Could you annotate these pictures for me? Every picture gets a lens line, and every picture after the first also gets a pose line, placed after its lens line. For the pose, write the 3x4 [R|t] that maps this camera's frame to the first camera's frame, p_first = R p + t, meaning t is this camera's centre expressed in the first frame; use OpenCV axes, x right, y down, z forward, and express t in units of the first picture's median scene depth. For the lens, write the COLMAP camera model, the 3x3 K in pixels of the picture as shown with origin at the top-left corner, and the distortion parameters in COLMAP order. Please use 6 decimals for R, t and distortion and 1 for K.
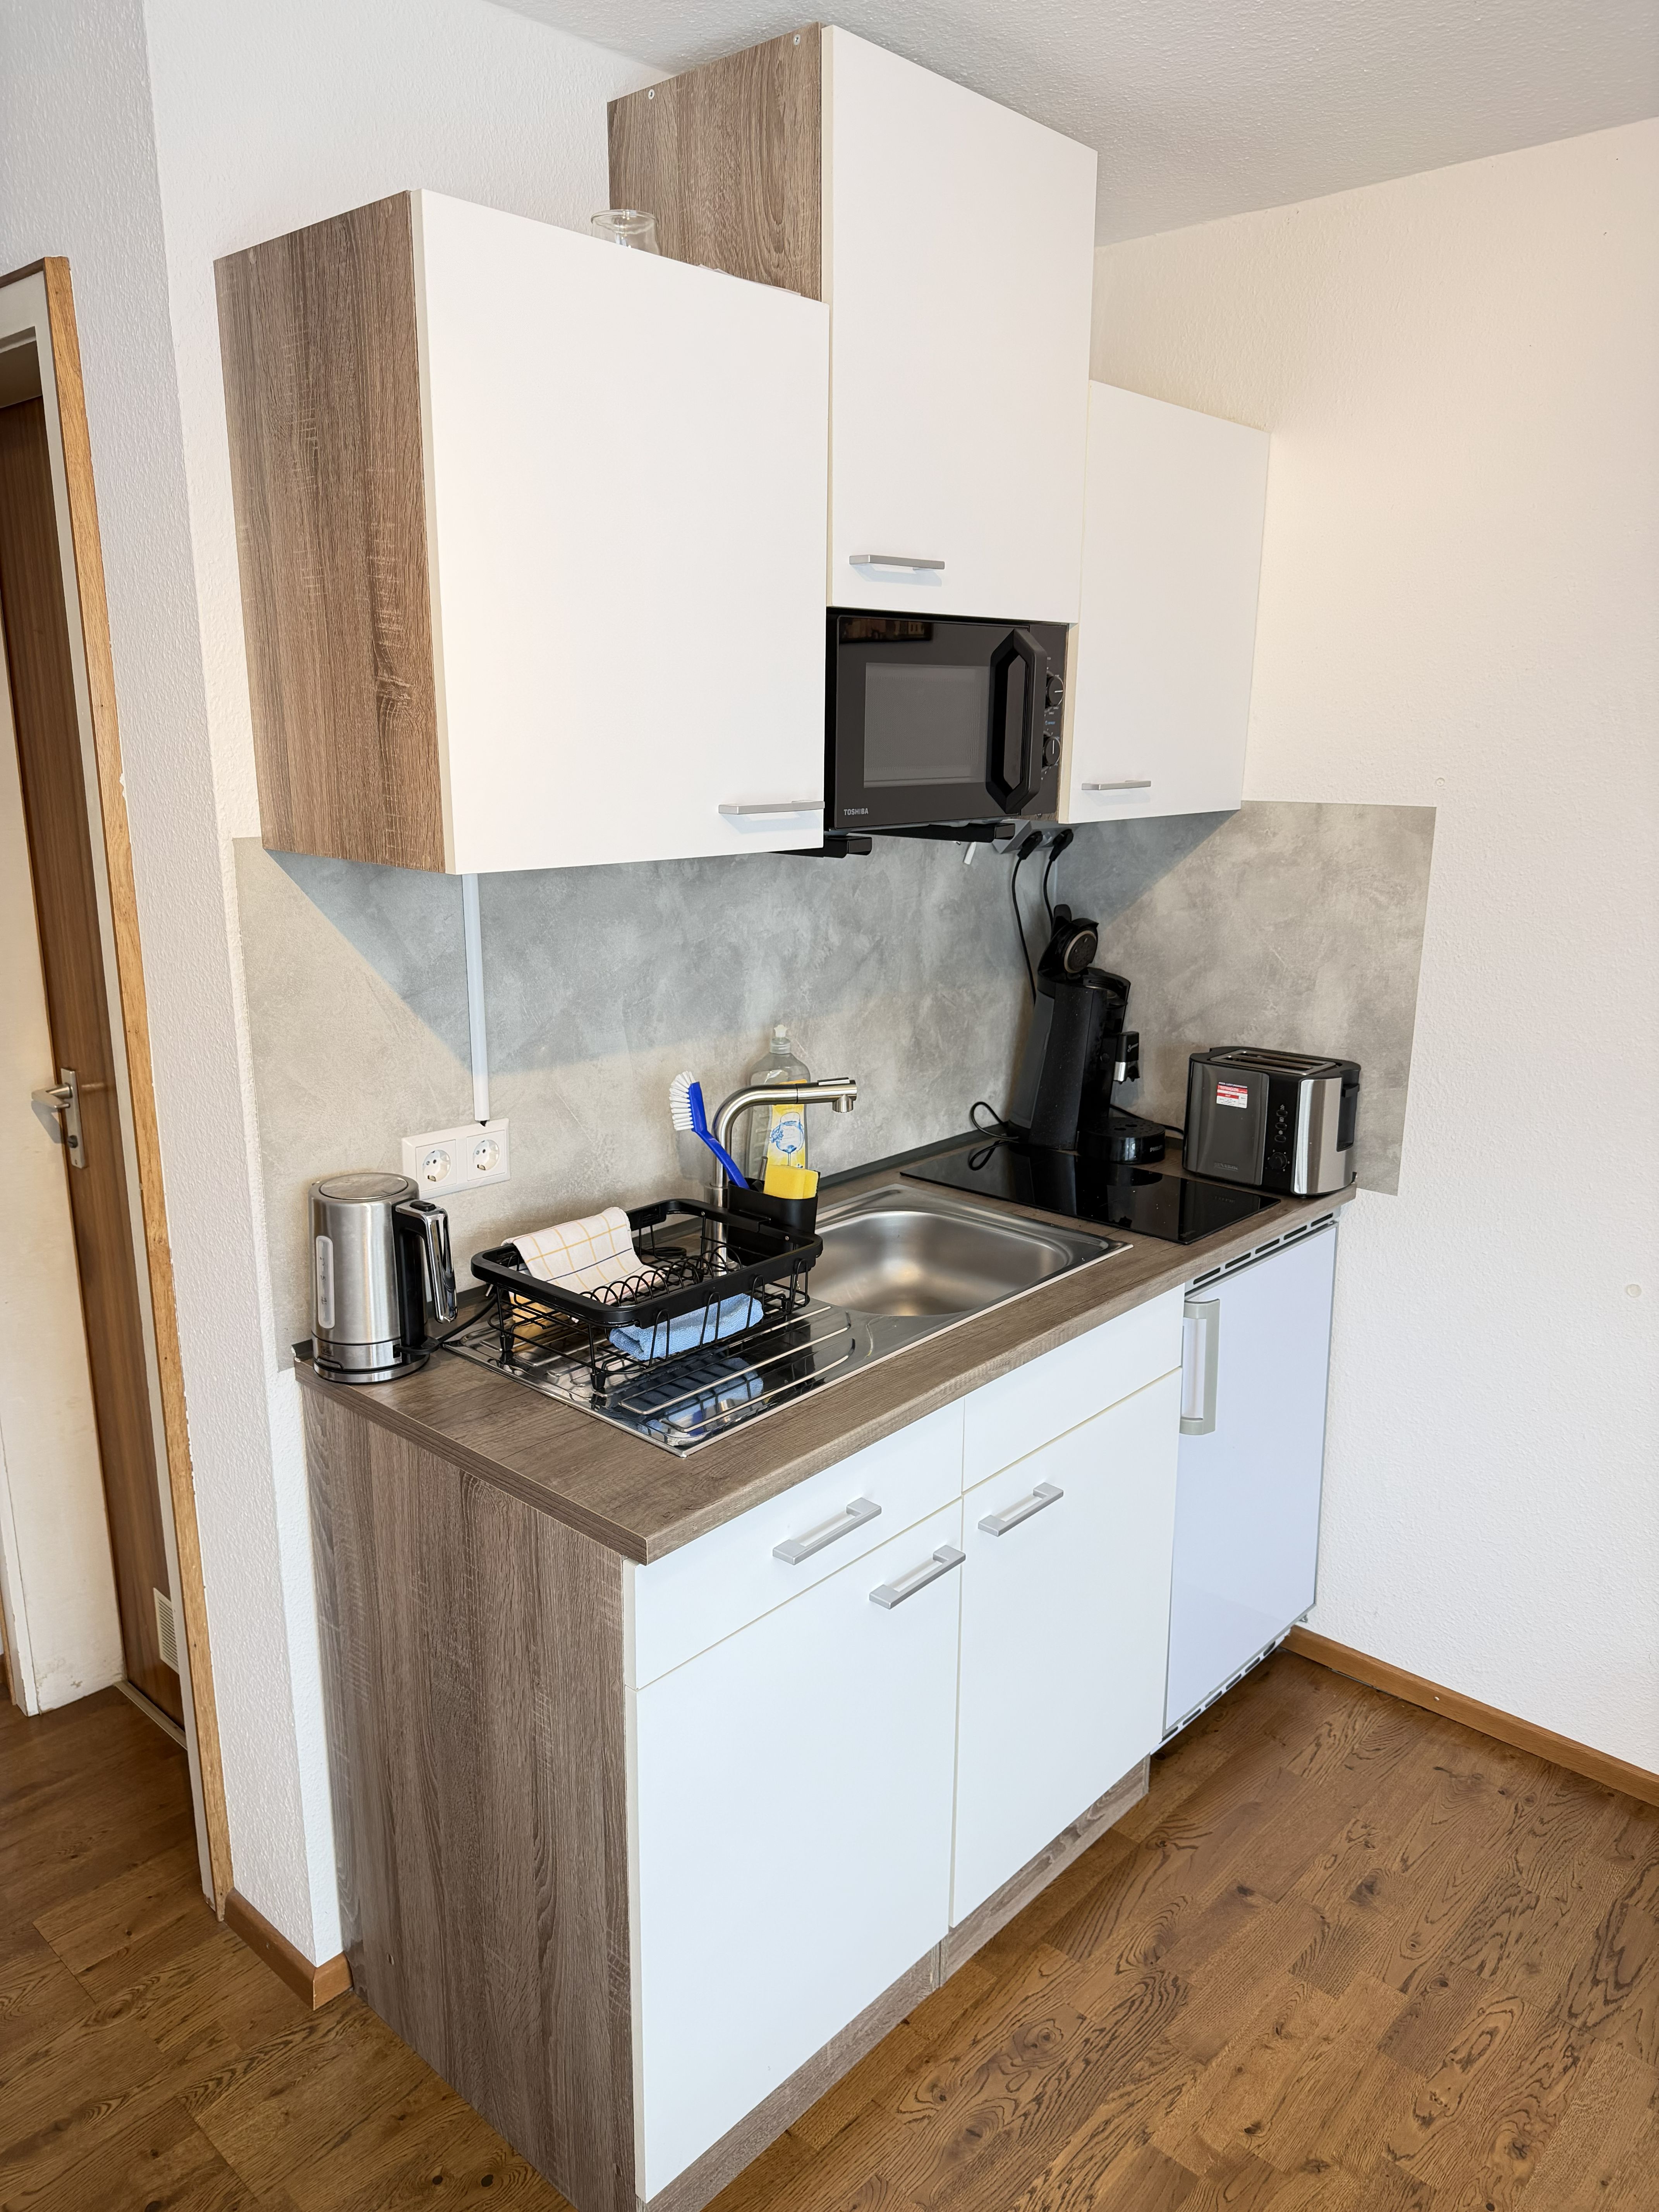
lens RADIAL K [[1566.8, 0, 826.0], [0, 1566.8, 1144.5], [0, 0, 1]] dist [0.005613, -0.026210]
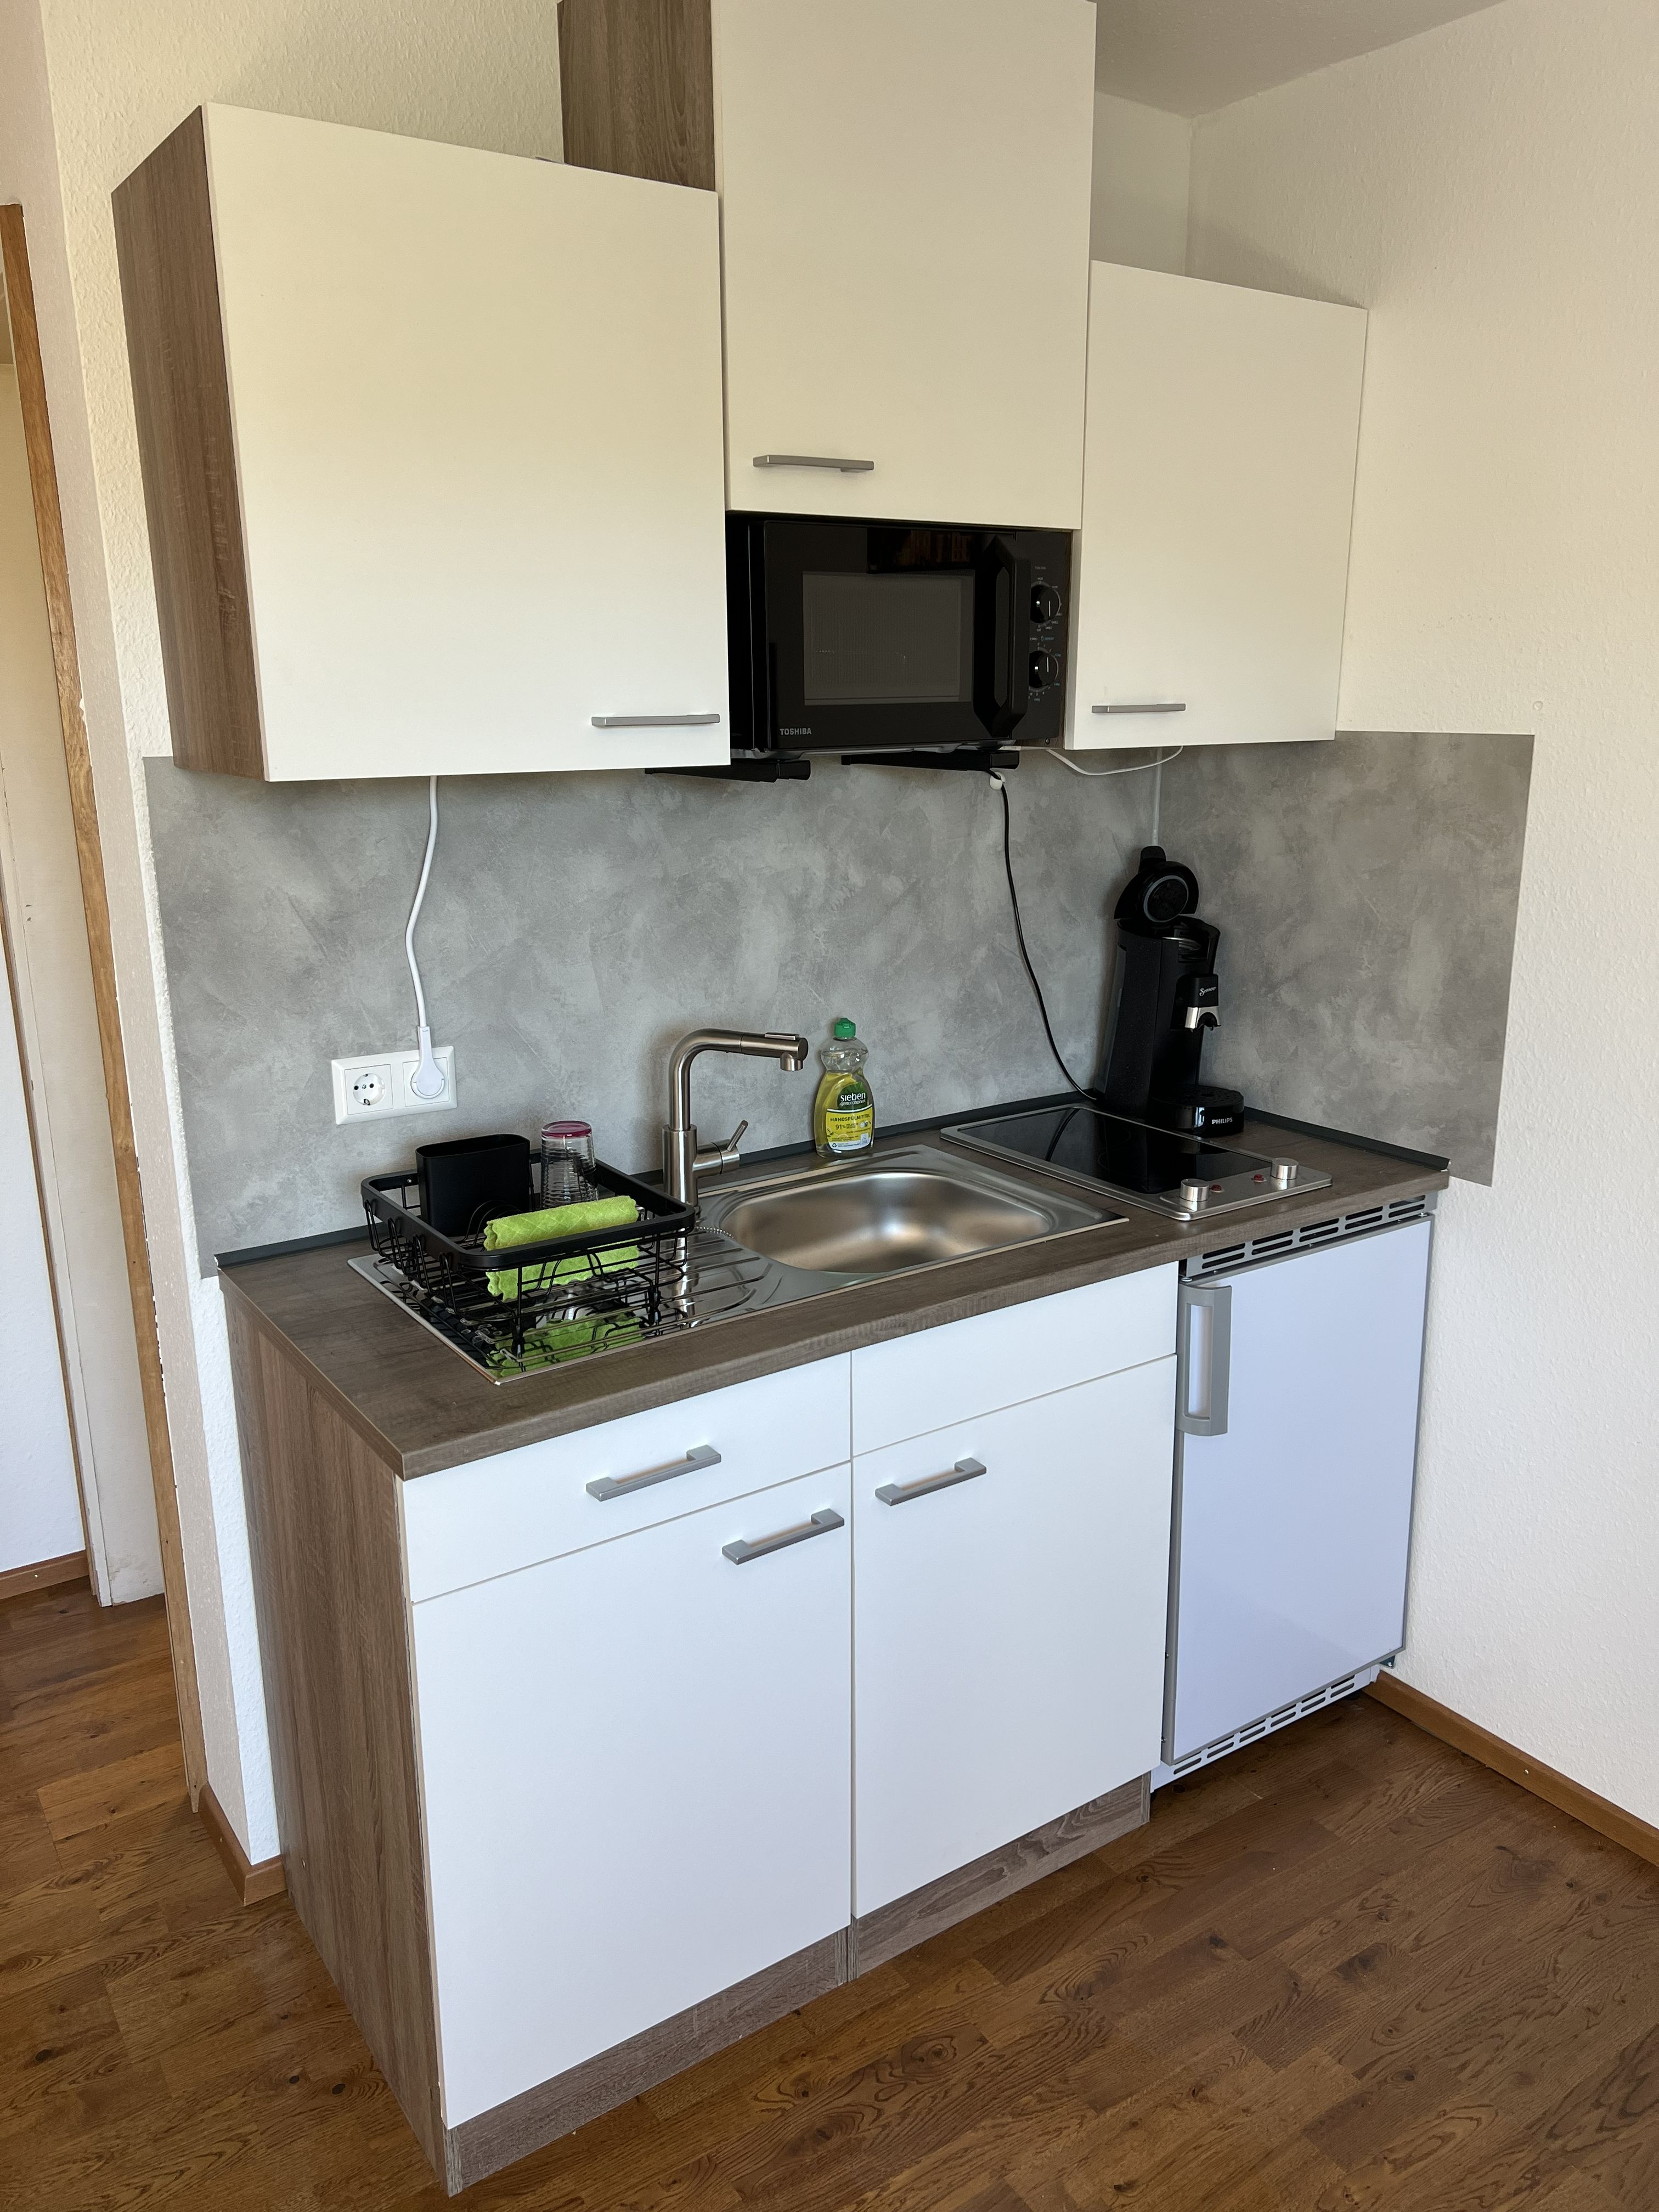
lens RADIAL K [[1661.8, 0, 835.7], [0, 1661.8, 1163.9], [0, 0, 1]] dist [0.065524, -0.107122]
pose [[0.973053, 0.055550, -0.223788, 0.265347], [-0.050761, 0.998343, 0.027100, 0.016108], [0.224923, -0.015010, 0.974261, 0.018259]]
